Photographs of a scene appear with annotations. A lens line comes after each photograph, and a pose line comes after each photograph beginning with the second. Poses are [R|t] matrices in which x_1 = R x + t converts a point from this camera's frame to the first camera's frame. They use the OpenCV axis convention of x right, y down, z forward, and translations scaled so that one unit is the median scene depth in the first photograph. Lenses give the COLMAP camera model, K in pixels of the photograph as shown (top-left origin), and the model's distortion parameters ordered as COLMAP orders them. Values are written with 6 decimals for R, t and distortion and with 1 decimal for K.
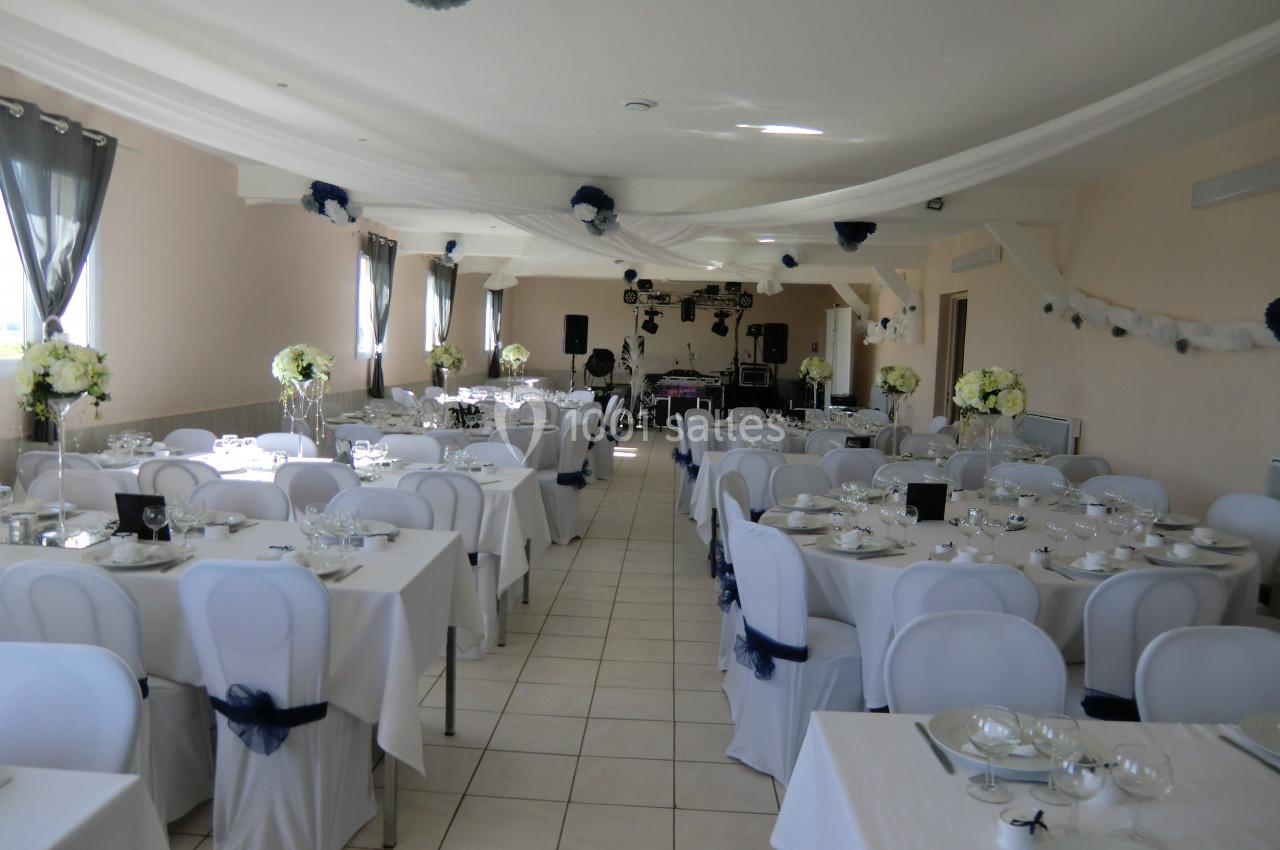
lens RADIAL K [[916.9, 0, 638.0], [0, 916.9, 405.8], [0, 0, 1]] dist [-0.106742, 0.156086]
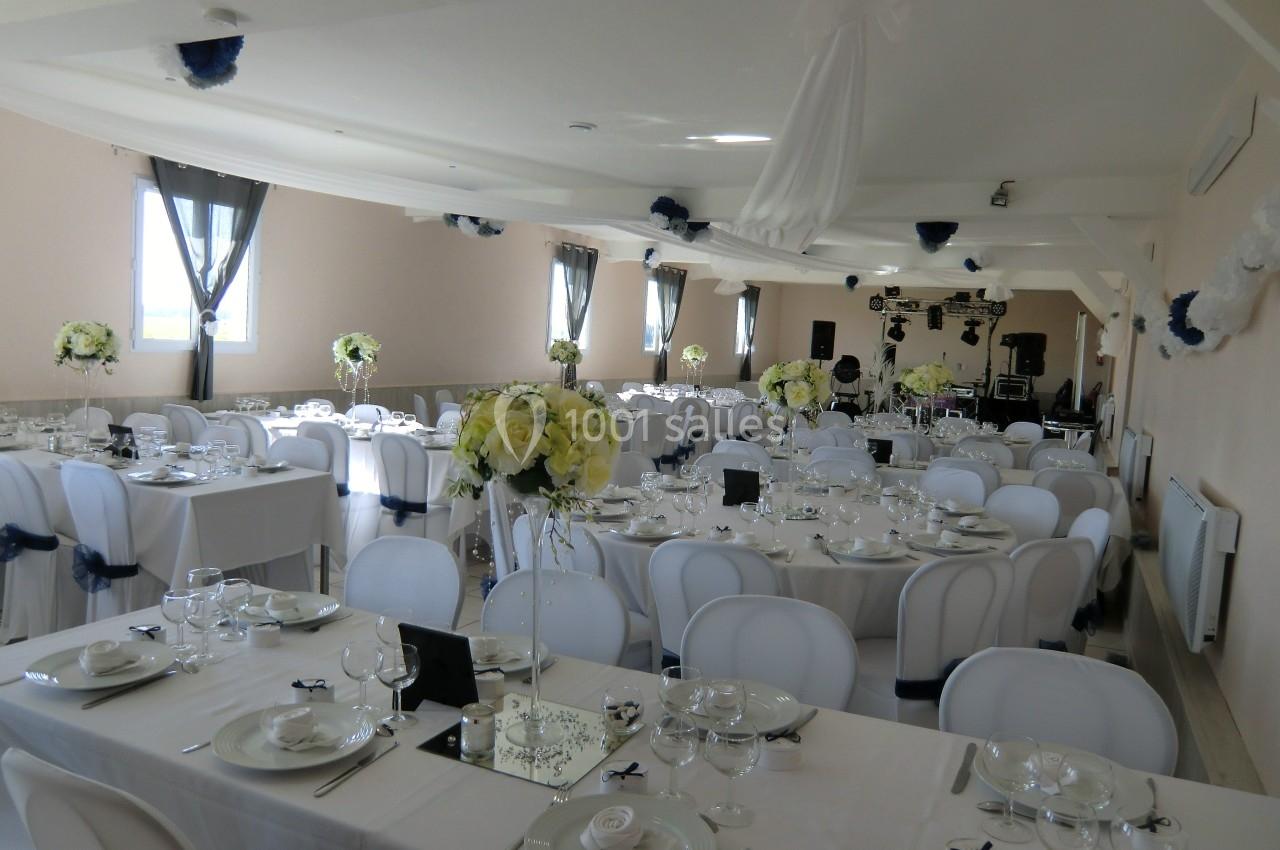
lens RADIAL K [[916.9, 0, 638.0], [0, 916.9, 405.8], [0, 0, 1]] dist [-0.106742, 0.156086]
pose [[0.922437, 0.046340, -0.383357, 0.163529], [-0.049952, 0.998751, 0.000534, 0.004719], [0.382903, 0.018657, 0.923600, -0.007677]]
